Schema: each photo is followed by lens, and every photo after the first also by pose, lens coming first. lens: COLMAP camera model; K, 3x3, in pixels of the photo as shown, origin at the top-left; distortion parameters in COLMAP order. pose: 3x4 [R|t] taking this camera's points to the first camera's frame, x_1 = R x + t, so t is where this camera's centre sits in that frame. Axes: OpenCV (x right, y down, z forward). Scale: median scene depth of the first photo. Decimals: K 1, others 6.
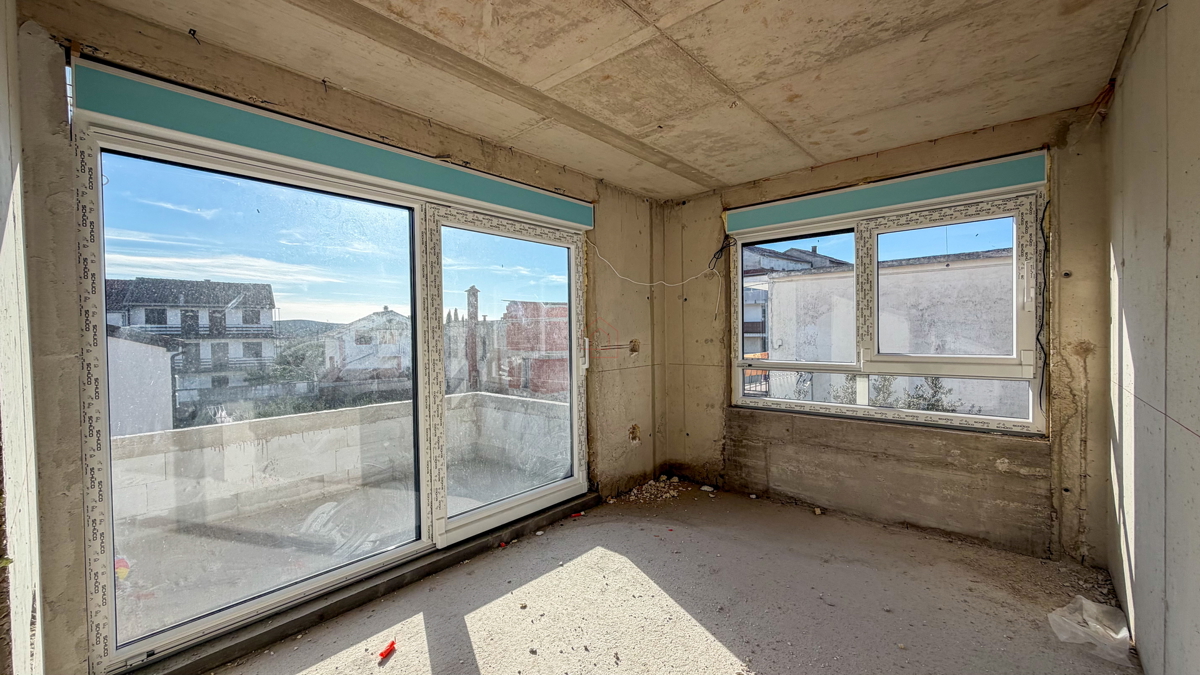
lens RADIAL K [[479.3, 0, 598.7], [0, 479.3, 339.6], [0, 0, 1]] dist [-0.000527, 0.000083]
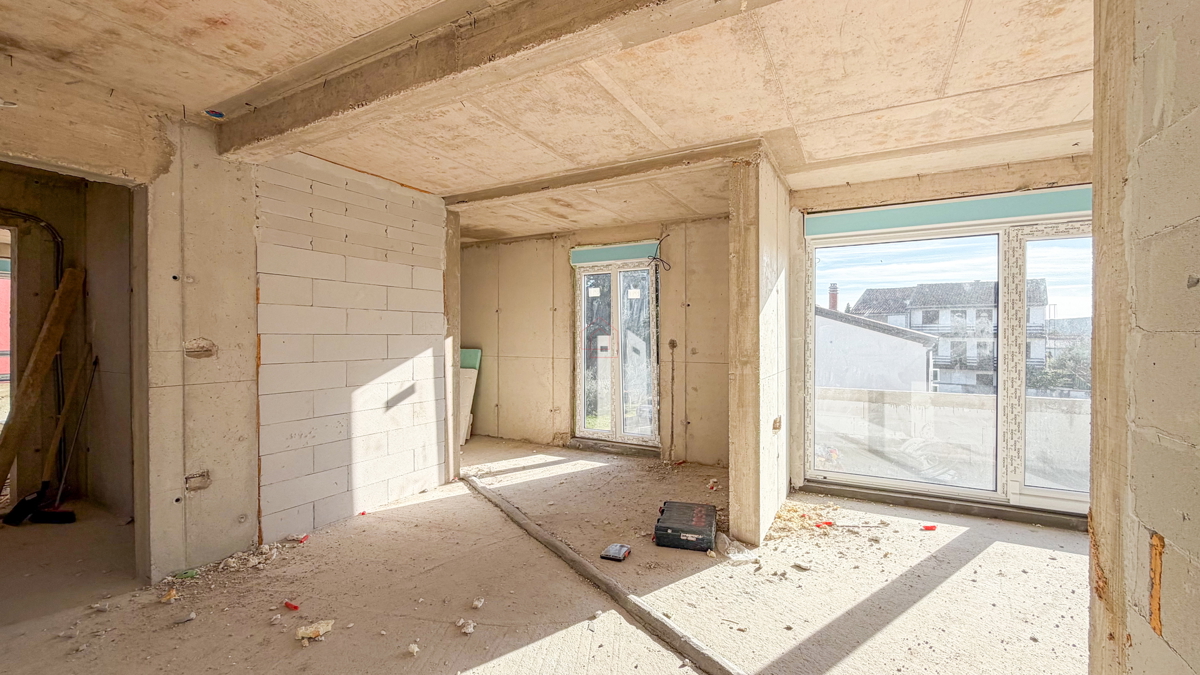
lens RADIAL K [[479.3, 0, 598.7], [0, 479.3, 339.6], [0, 0, 1]] dist [-0.000527, 0.000083]
pose [[0.211441, 0.023381, -0.977111, 0.641471], [-0.021896, 0.999576, 0.019181, 0.009491], [0.977145, 0.017339, 0.211864, -0.314633]]
